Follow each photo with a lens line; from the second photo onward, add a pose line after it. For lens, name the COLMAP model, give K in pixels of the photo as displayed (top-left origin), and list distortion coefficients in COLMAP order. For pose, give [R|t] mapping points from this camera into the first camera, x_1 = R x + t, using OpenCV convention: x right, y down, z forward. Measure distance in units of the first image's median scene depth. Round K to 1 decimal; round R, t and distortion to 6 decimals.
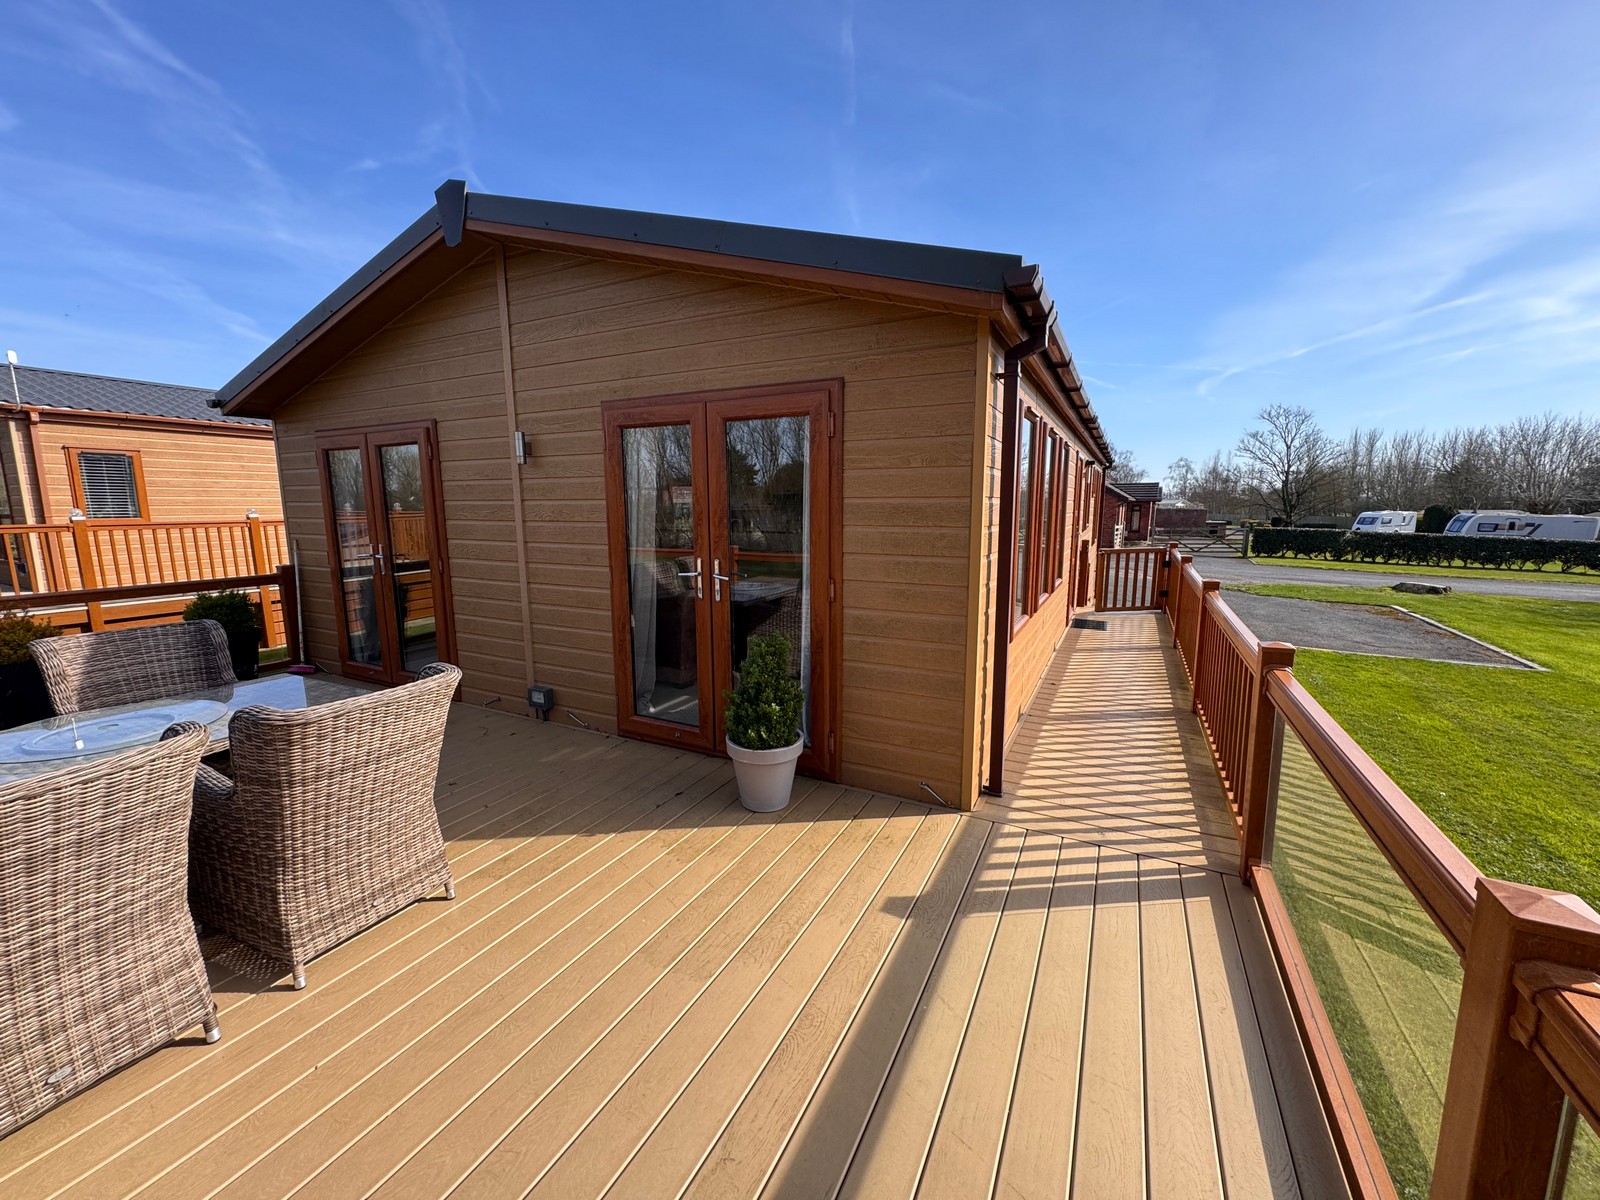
lens RADIAL K [[635.5, 0, 799.6], [0, 635.5, 599.1], [0, 0, 1]] dist [-0.000966, 0.000056]
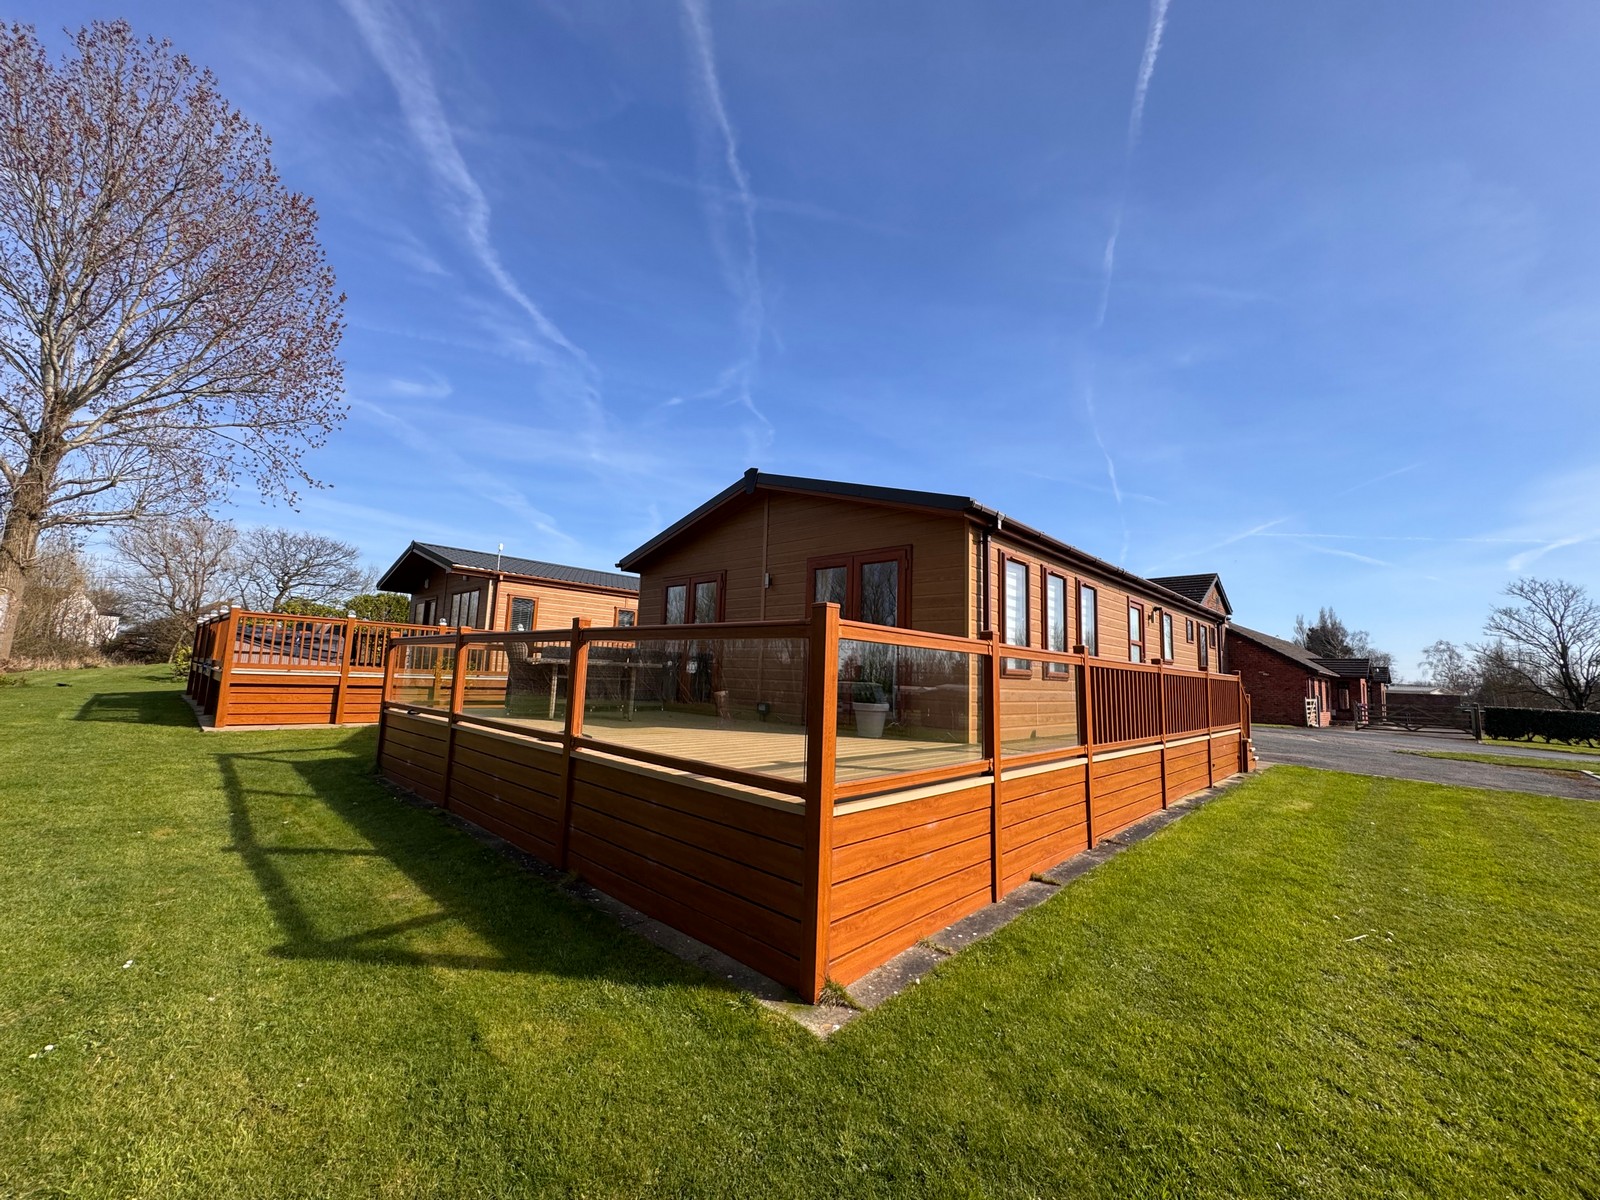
lens RADIAL K [[635.5, 0, 799.6], [0, 635.5, 599.1], [0, 0, 1]] dist [-0.000966, 0.000056]
pose [[0.959663, 0.005771, -0.281092, 0.316889], [-0.081761, 0.962309, -0.259378, 0.452172], [0.269001, 0.271898, 0.923964, -1.128214]]
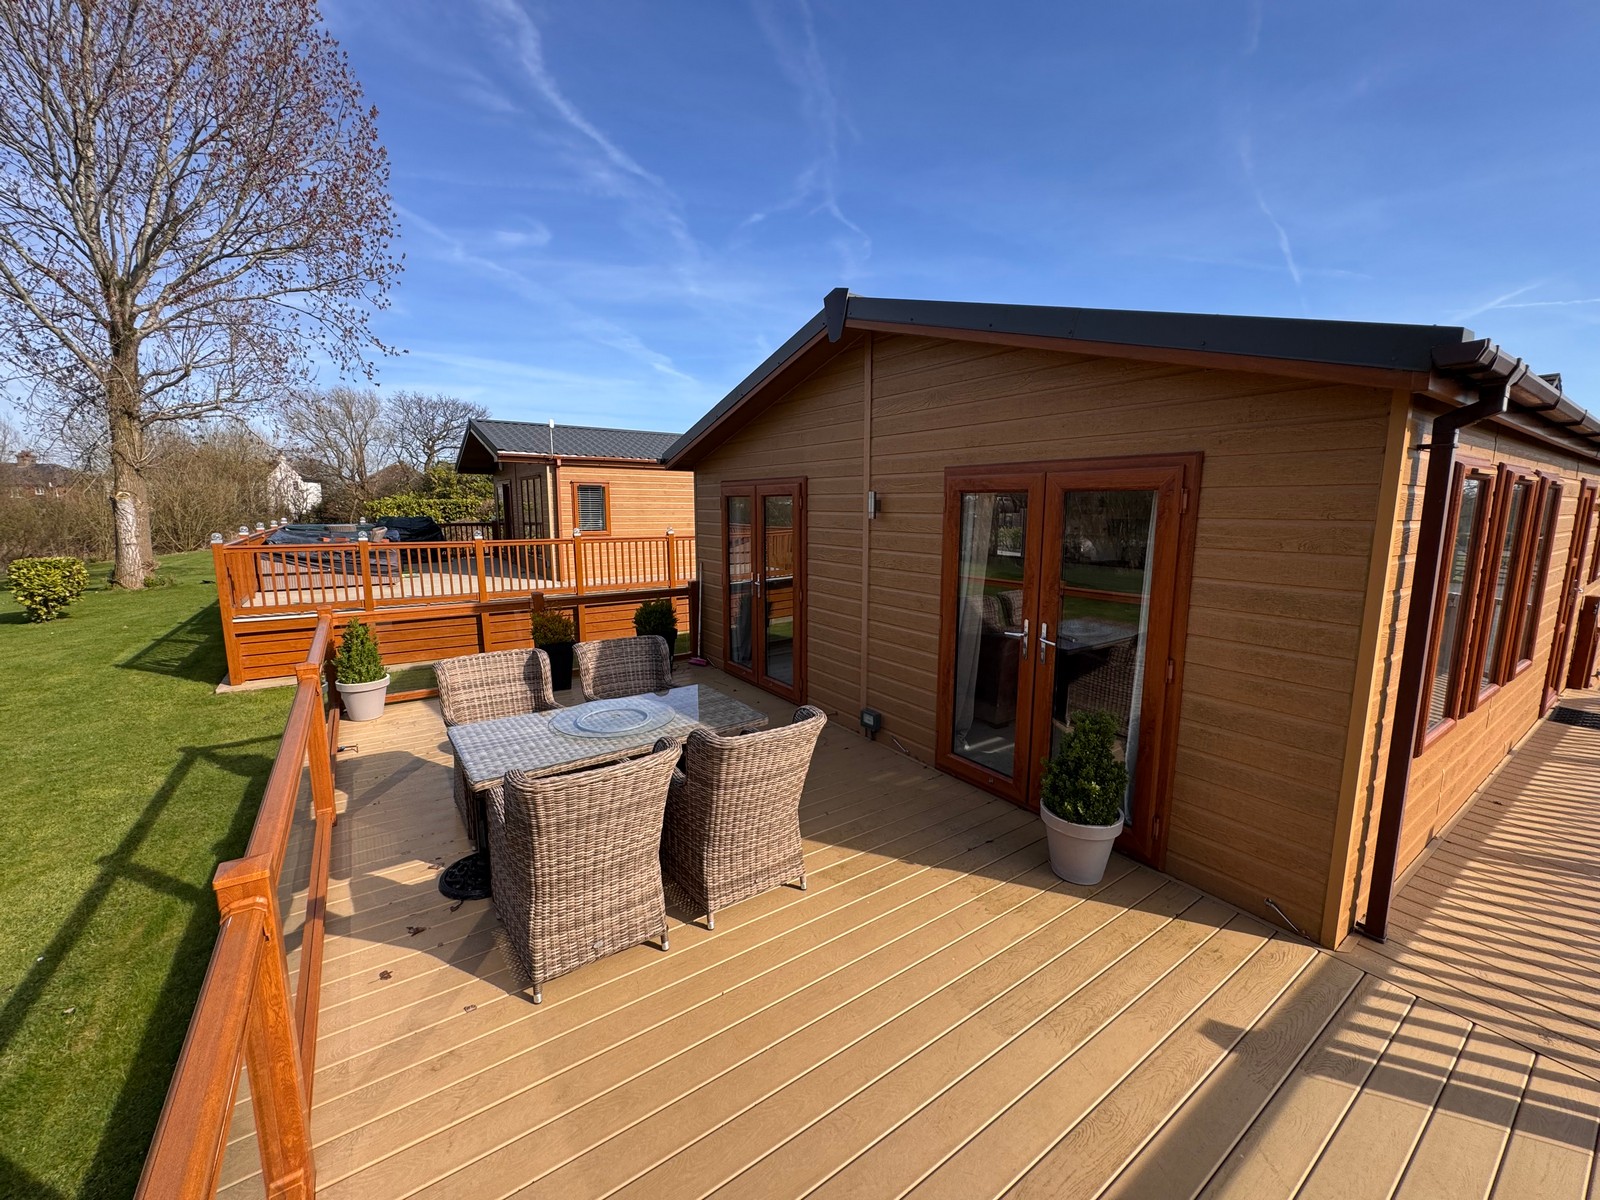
lens RADIAL K [[634.7, 0, 800.8], [0, 634.7, 599.1], [0, 0, 1]] dist [0.000369, 0.000727]
pose [[0.883229, 0.075474, -0.462828, -0.006667], [-0.076631, 0.996926, 0.016333, -0.098049], [0.462638, 0.021042, 0.886298, -0.108459]]
